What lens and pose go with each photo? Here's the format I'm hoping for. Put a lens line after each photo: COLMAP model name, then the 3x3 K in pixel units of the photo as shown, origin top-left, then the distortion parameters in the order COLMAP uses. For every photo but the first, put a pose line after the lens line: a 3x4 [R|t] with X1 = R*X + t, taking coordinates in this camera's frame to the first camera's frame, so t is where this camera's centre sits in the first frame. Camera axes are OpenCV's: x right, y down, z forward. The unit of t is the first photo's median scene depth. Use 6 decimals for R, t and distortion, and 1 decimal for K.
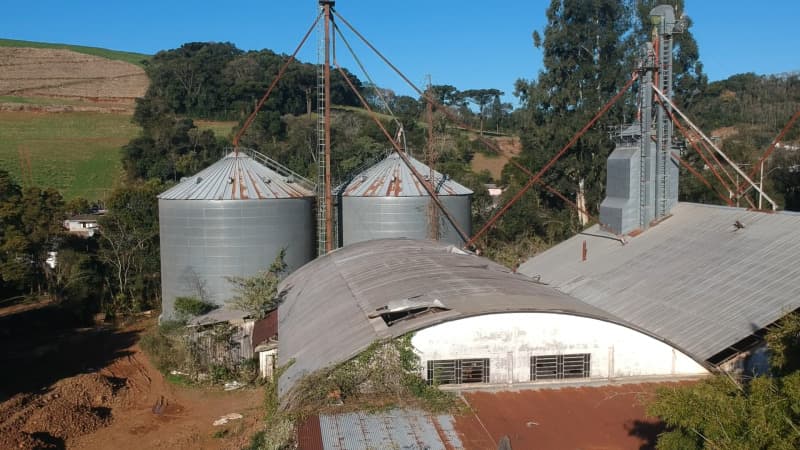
lens RADIAL K [[804.6, 0, 403.9], [0, 804.6, 227.7], [0, 0, 1]] dist [-0.012170, 0.000000]
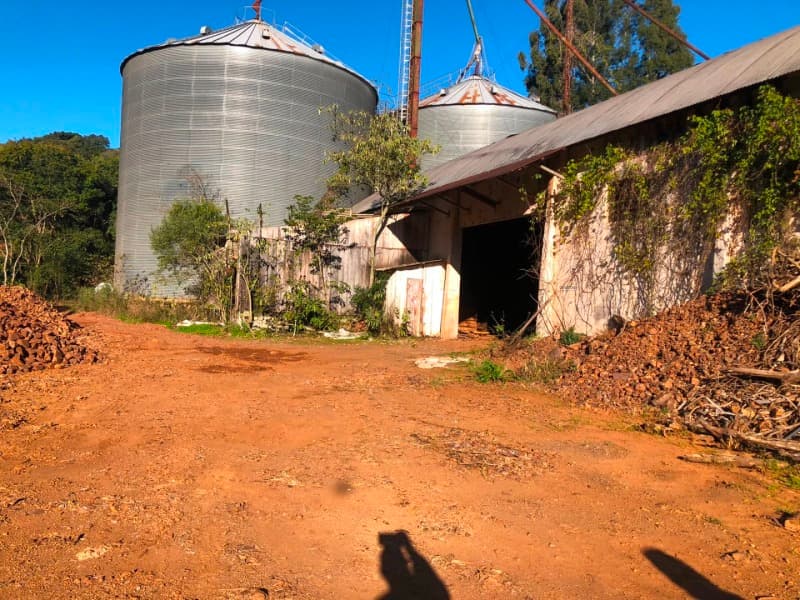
lens RADIAL K [[659.9, 0, 399.3], [0, 659.9, 301.1], [0, 0, 1]] dist [0.025765, -0.007482]
pose [[0.967533, 0.052252, 0.247283, -0.237084], [-0.031194, 0.995603, -0.088324, 0.180782], [-0.250811, 0.077743, 0.964909, 0.533676]]
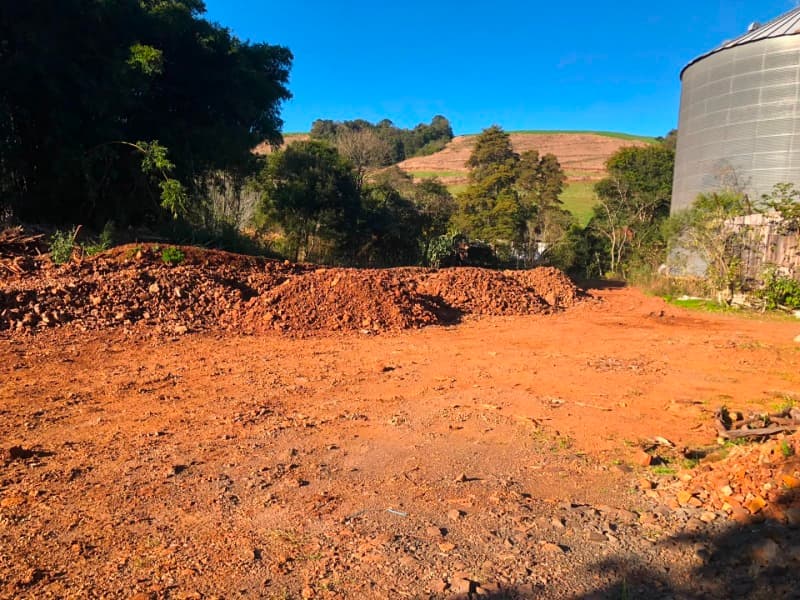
lens RADIAL K [[659.9, 0, 405.0], [0, 659.9, 300.8], [0, 0, 1]] dist [0.025765, -0.007482]
pose [[0.788409, 0.094293, -0.607882, -0.140885], [-0.109943, 0.993871, 0.011574, 0.181406], [0.605247, 0.057707, 0.793943, 0.456560]]
